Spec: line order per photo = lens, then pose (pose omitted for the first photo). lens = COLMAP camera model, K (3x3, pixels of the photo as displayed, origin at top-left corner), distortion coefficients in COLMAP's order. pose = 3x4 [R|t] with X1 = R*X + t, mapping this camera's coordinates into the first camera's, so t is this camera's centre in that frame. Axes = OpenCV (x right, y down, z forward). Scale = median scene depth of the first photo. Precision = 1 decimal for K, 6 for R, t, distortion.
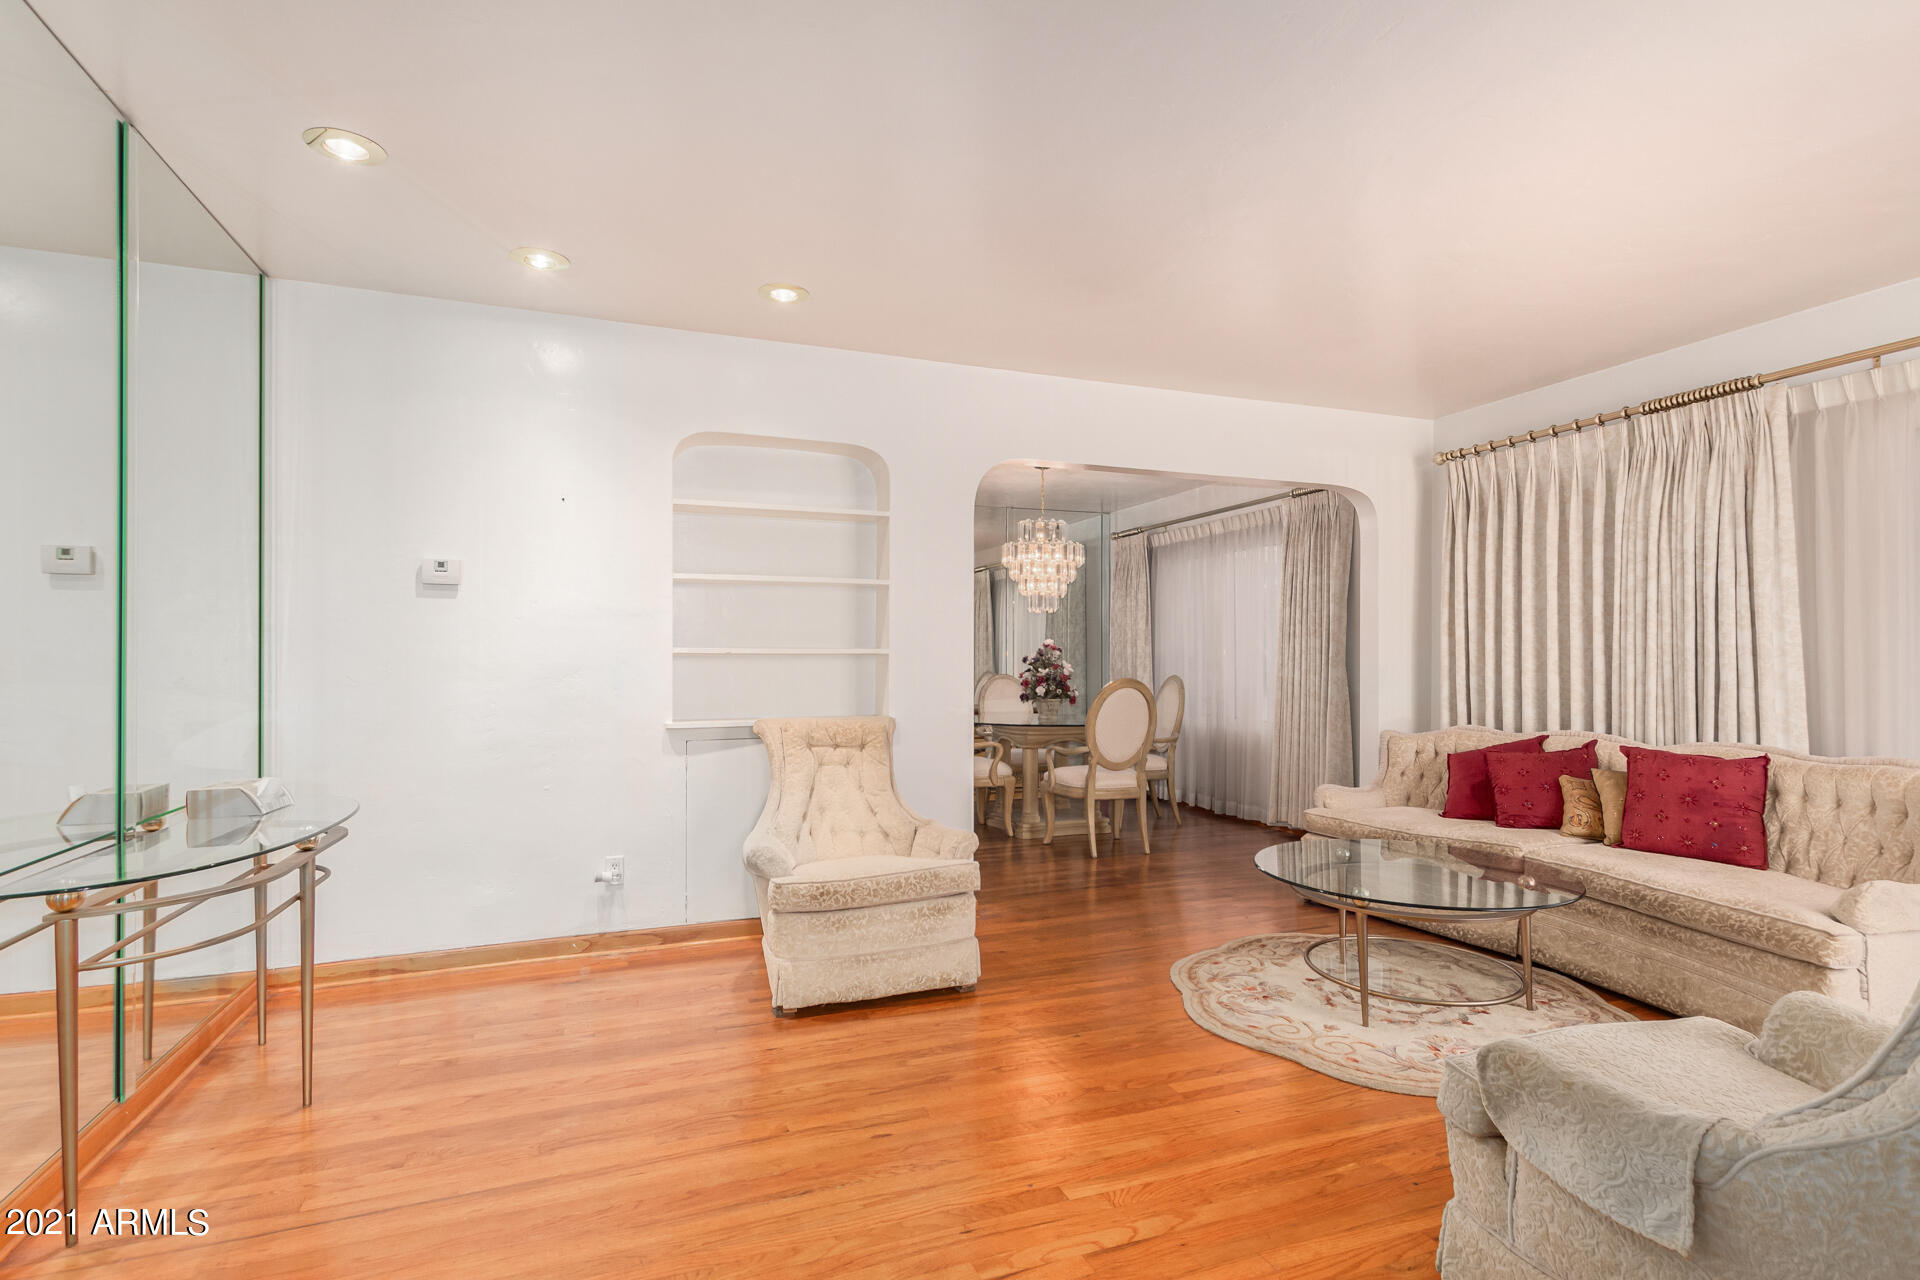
lens RADIAL K [[931.7, 0, 959.7], [0, 931.7, 648.4], [0, 0, 1]] dist [0.010543, -0.000022]
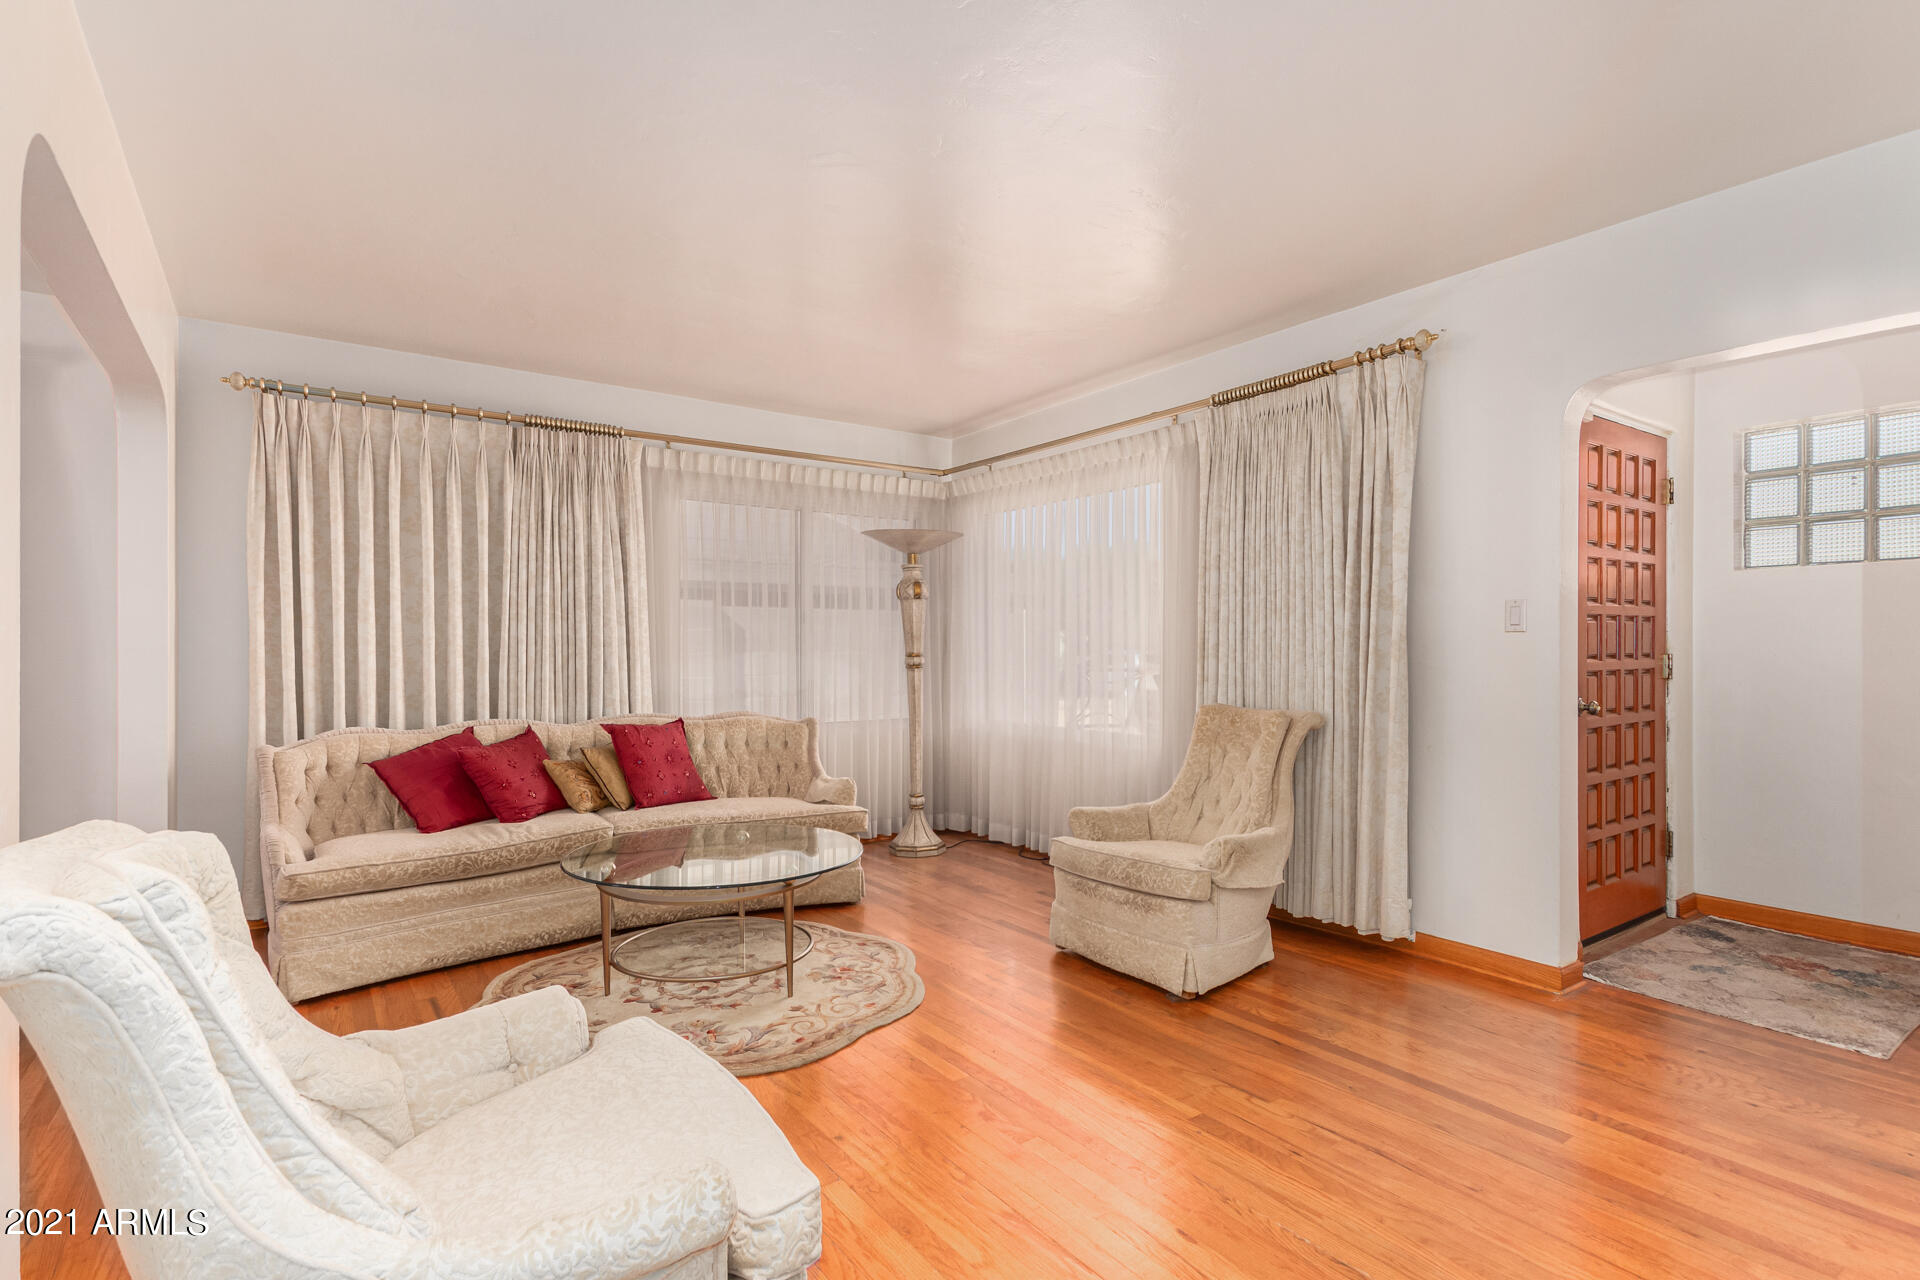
lens RADIAL K [[931.7, 0, 959.1], [0, 931.7, 654.5], [0, 0, 1]] dist [0.010543, -0.000022]
pose [[-0.253897, -0.009820, 0.967182, -0.538226], [-0.013652, 0.999885, 0.006568, 0.005319], [-0.967135, -0.011537, -0.254001, 0.920770]]
